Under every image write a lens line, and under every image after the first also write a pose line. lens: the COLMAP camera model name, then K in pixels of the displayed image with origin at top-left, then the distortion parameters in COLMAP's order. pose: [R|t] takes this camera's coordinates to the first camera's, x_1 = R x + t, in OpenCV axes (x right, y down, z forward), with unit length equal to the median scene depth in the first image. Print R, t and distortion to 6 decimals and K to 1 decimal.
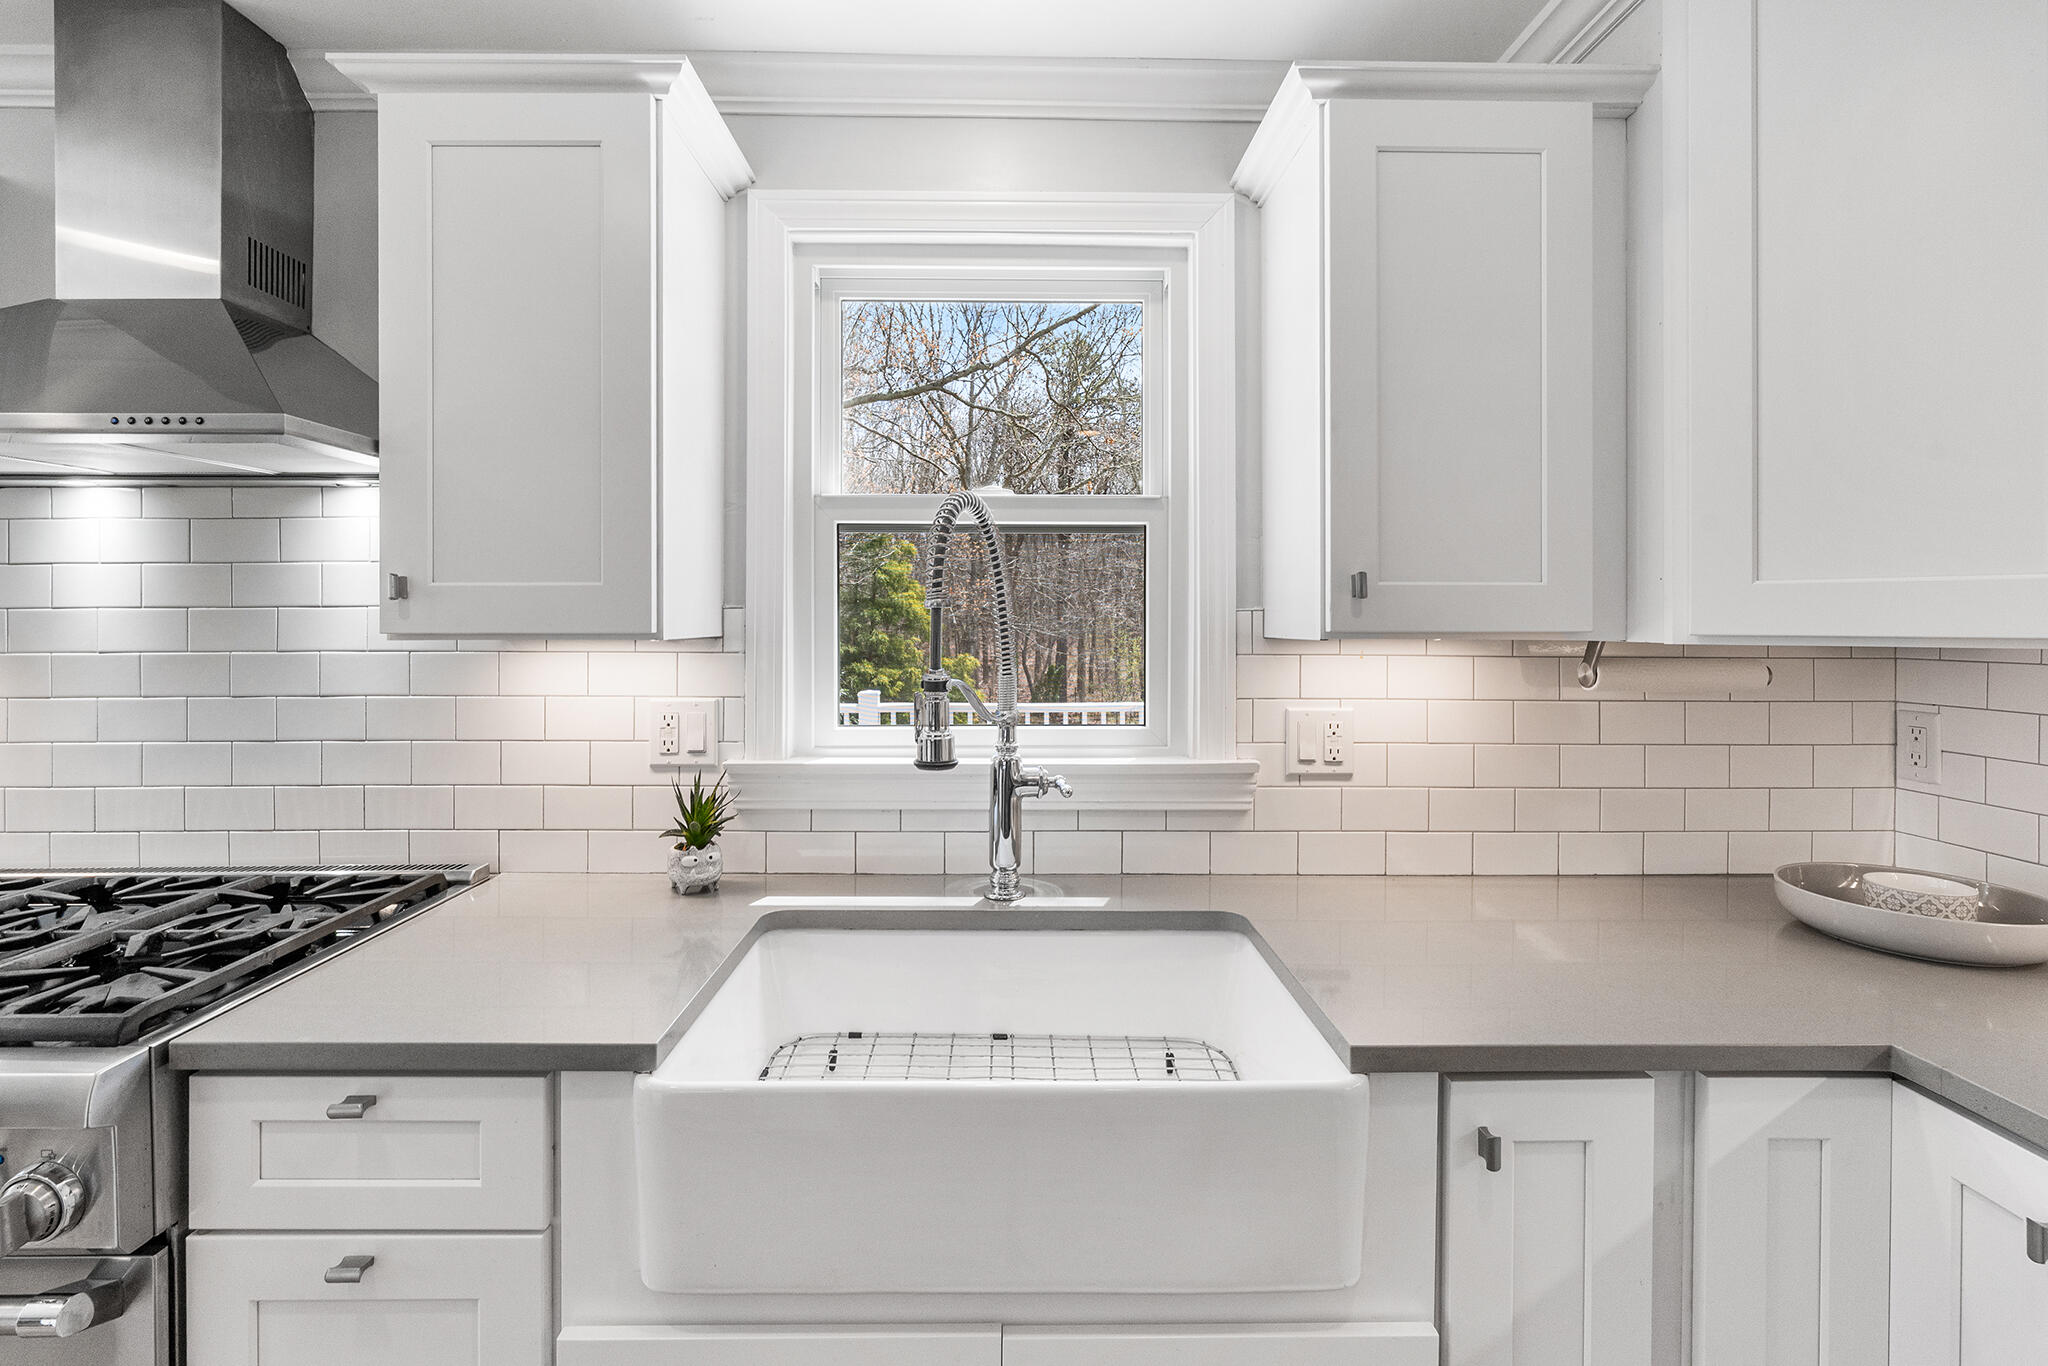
lens RADIAL K [[921.6, 0, 1015.2], [0, 921.6, 631.4], [0, 0, 1]] dist [-0.002858, -0.000084]
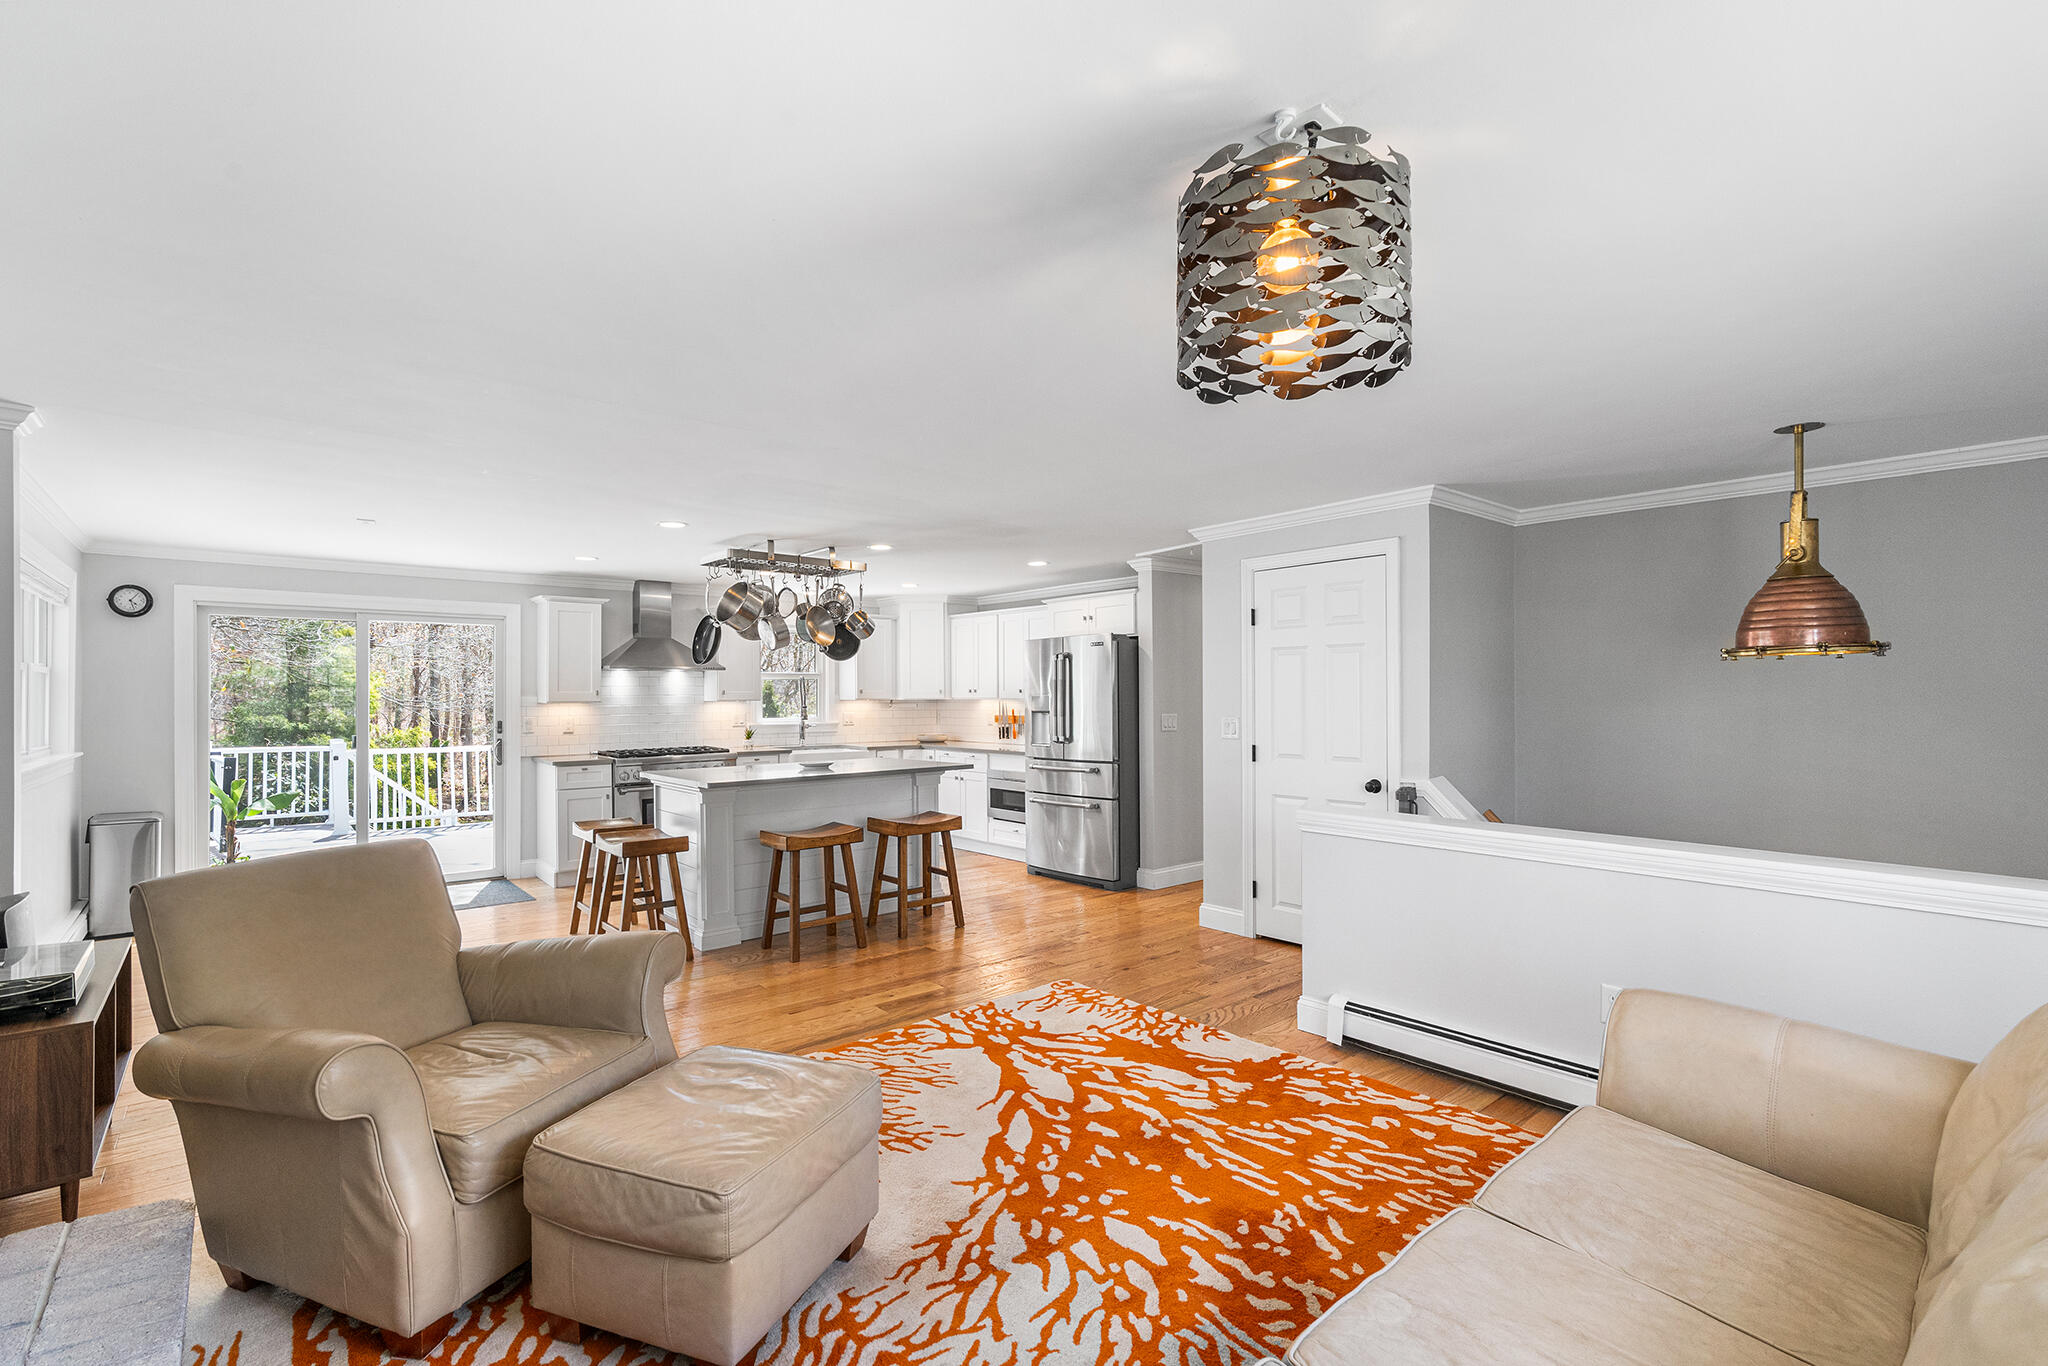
lens RADIAL K [[924.0, 0, 1024.0], [0, 924.0, 683.0], [0, 0, 1]] dist [-0.002724, -0.000103]
pose [[0.766290, 0.001098, 0.642494, -2.513522], [0.012335, 0.999789, -0.016421, 0.011773], [-0.642377, 0.020509, 0.766115, -4.063912]]
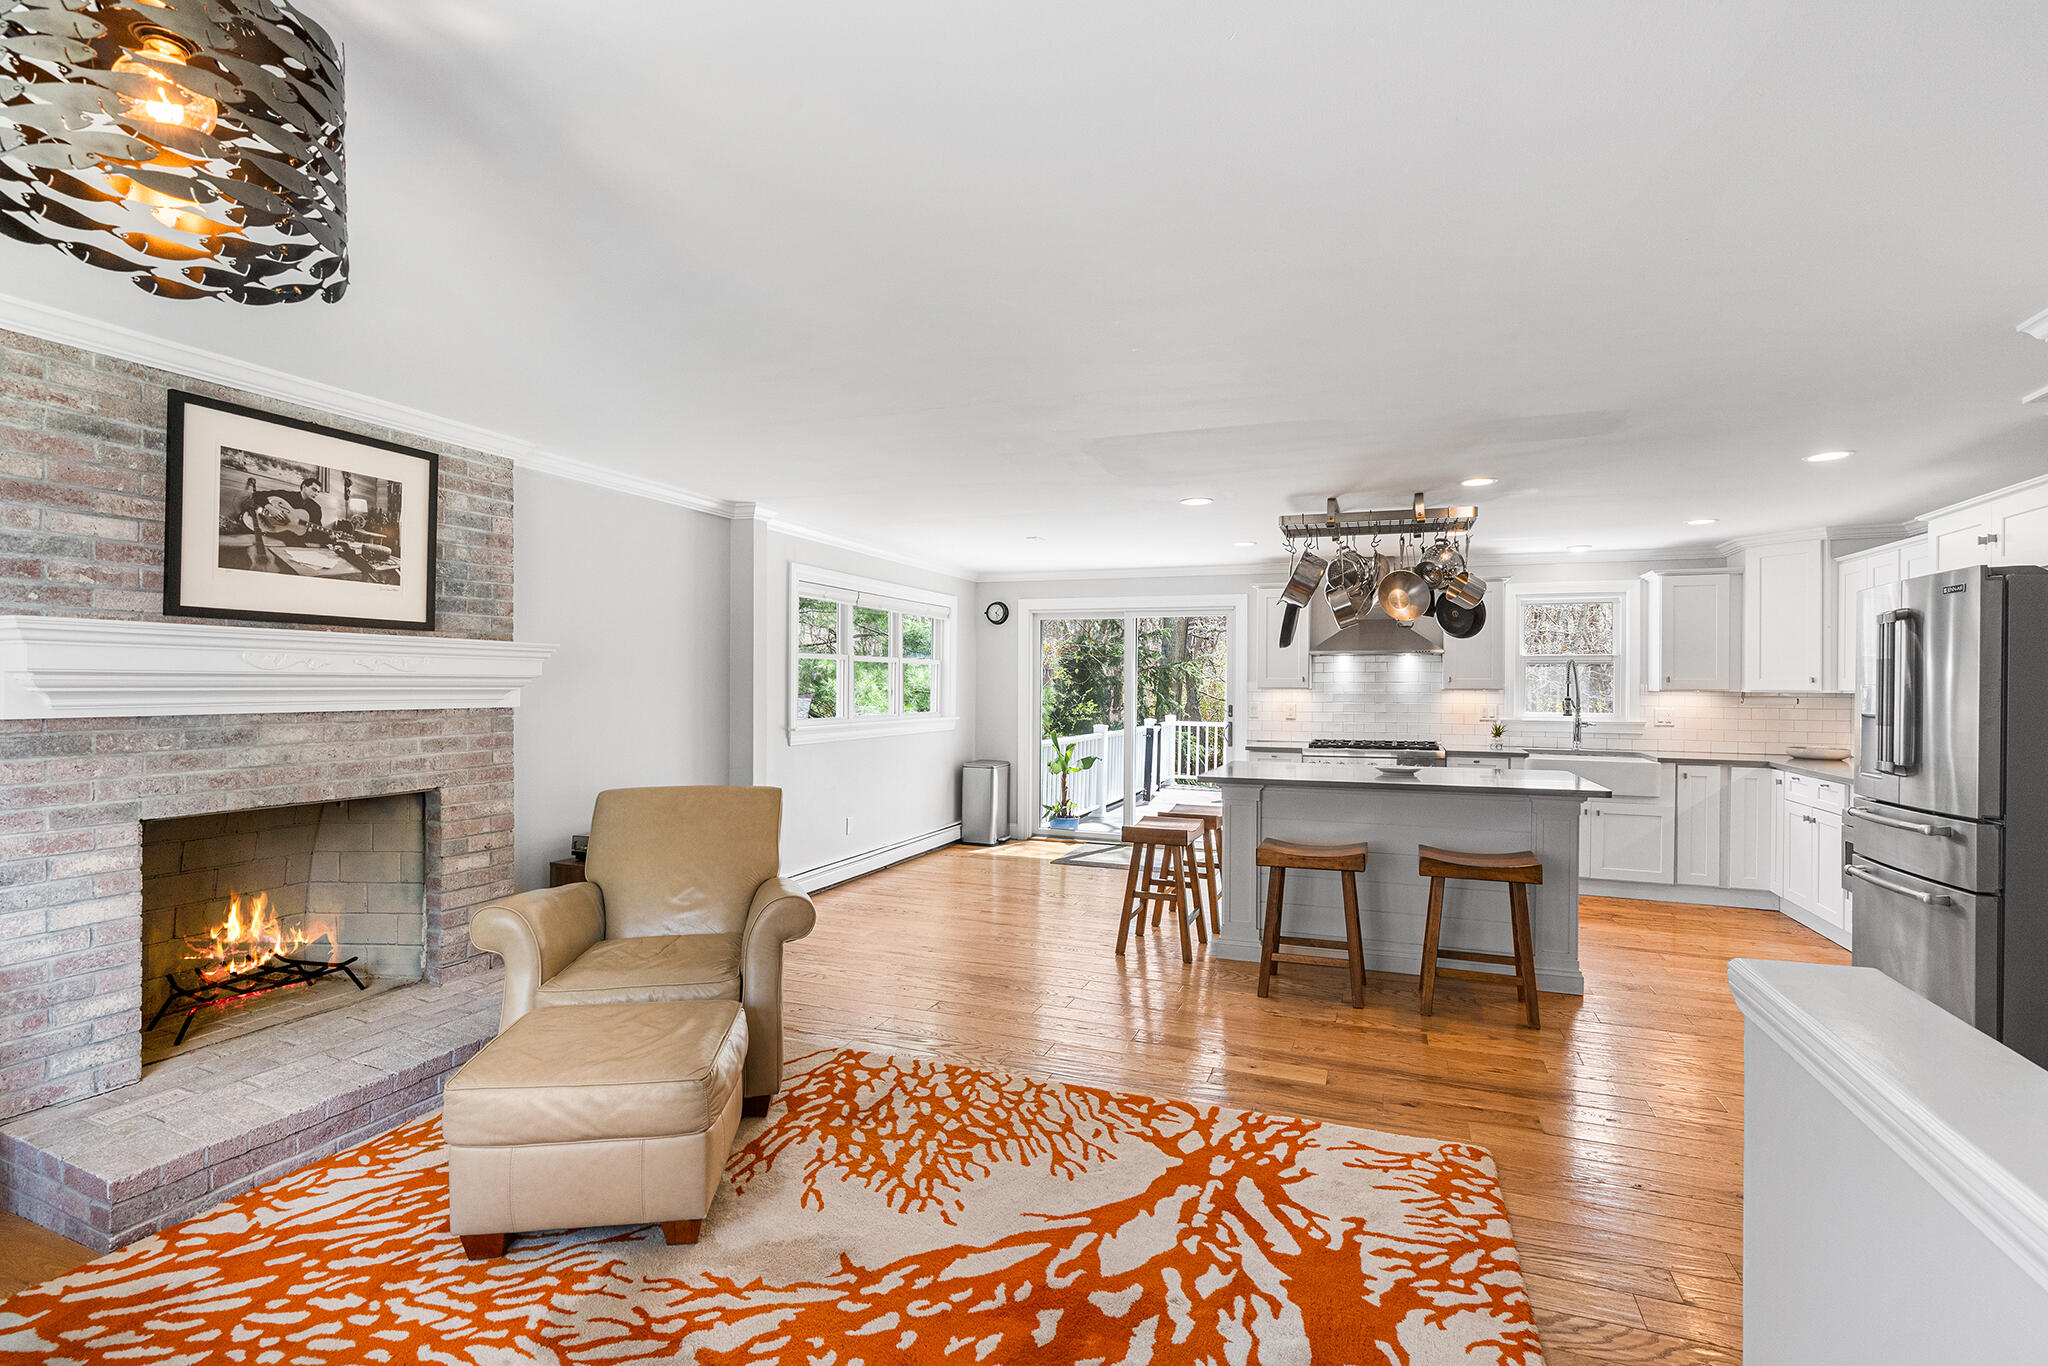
lens RADIAL K [[944.9, 0, 1020.5], [0, 944.9, 675.6], [0, 0, 1]] dist [-0.004535, -0.000093]
pose [[0.928280, 0.000066, -0.371883, -0.762859], [-0.005985, 0.999873, -0.014761, 0.018460], [0.371834, 0.015928, 0.928162, -3.939501]]
